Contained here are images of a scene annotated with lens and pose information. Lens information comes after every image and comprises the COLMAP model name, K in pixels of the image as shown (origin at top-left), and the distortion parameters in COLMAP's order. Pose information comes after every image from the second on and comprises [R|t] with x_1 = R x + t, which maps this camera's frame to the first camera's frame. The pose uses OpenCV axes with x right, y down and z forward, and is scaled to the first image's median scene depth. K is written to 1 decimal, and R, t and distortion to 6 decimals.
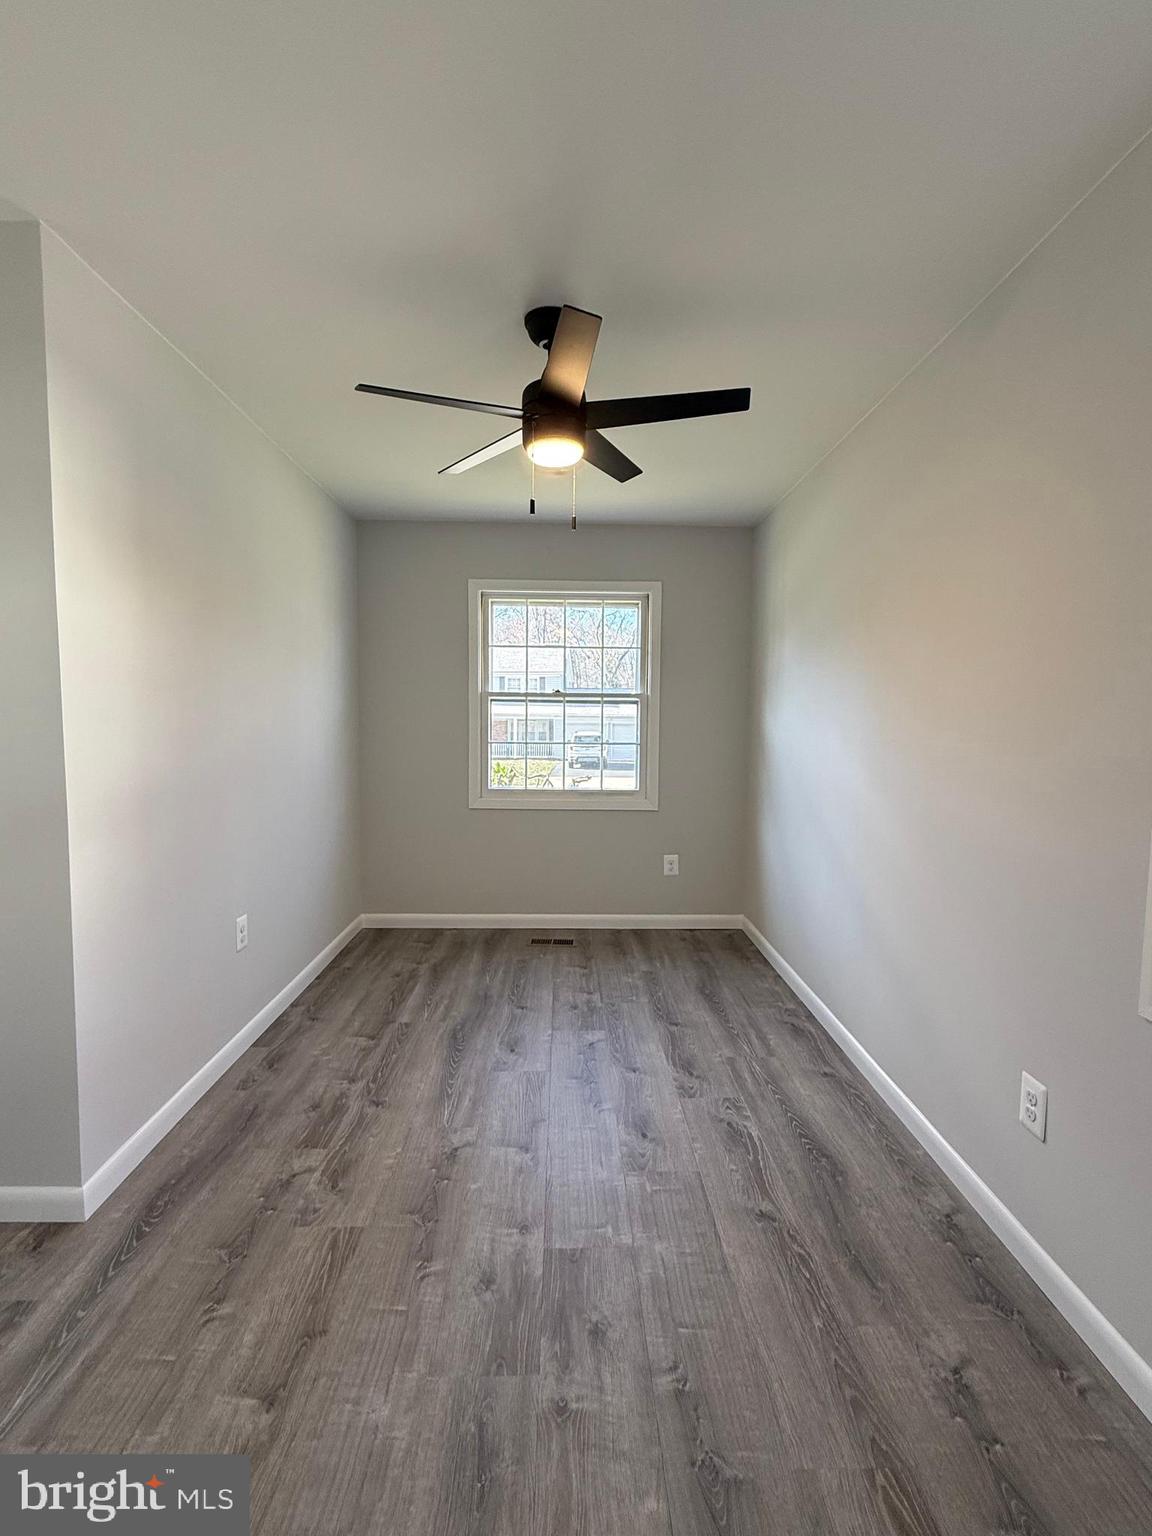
lens RADIAL K [[706.4, 0, 569.9], [0, 706.4, 767.2], [0, 0, 1]] dist [0.001906, -0.001361]
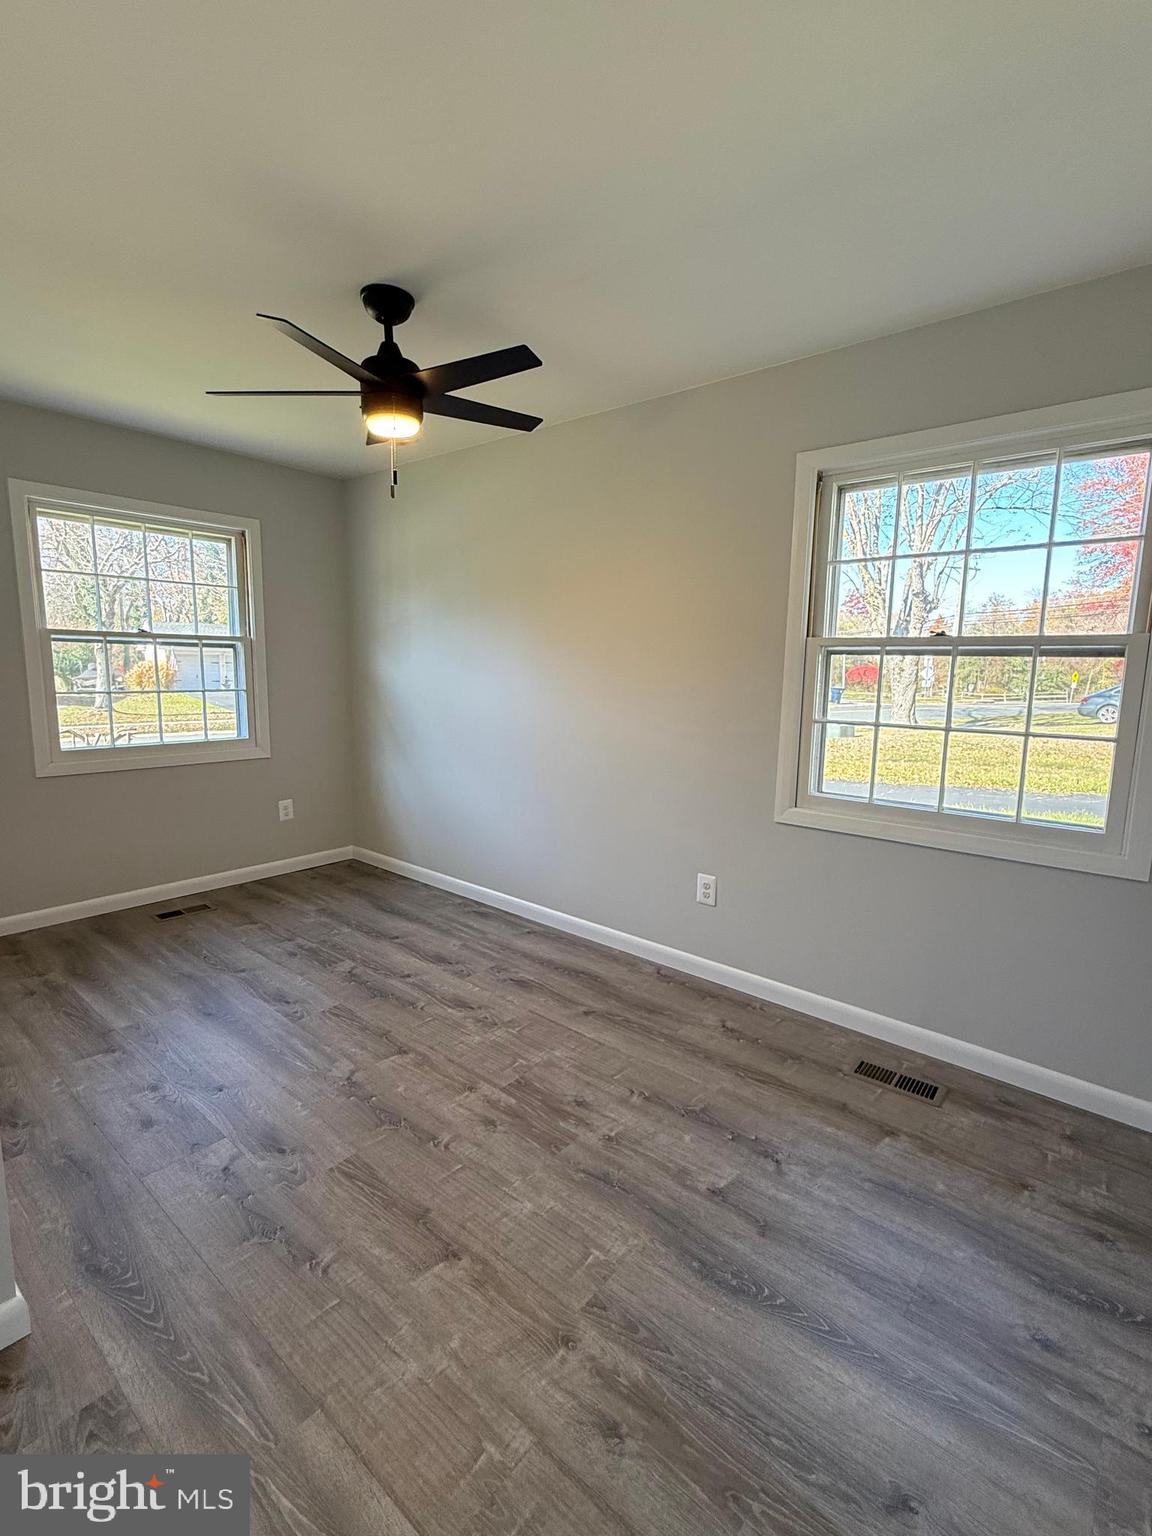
lens RADIAL K [[706.4, 0, 579.4], [0, 706.4, 767.5], [0, 0, 1]] dist [0.001906, -0.001361]
pose [[0.662448, -0.107650, 0.741333, -0.437913], [0.039571, 0.993268, 0.108873, -0.020599], [-0.748062, -0.042788, 0.662248, 0.031051]]
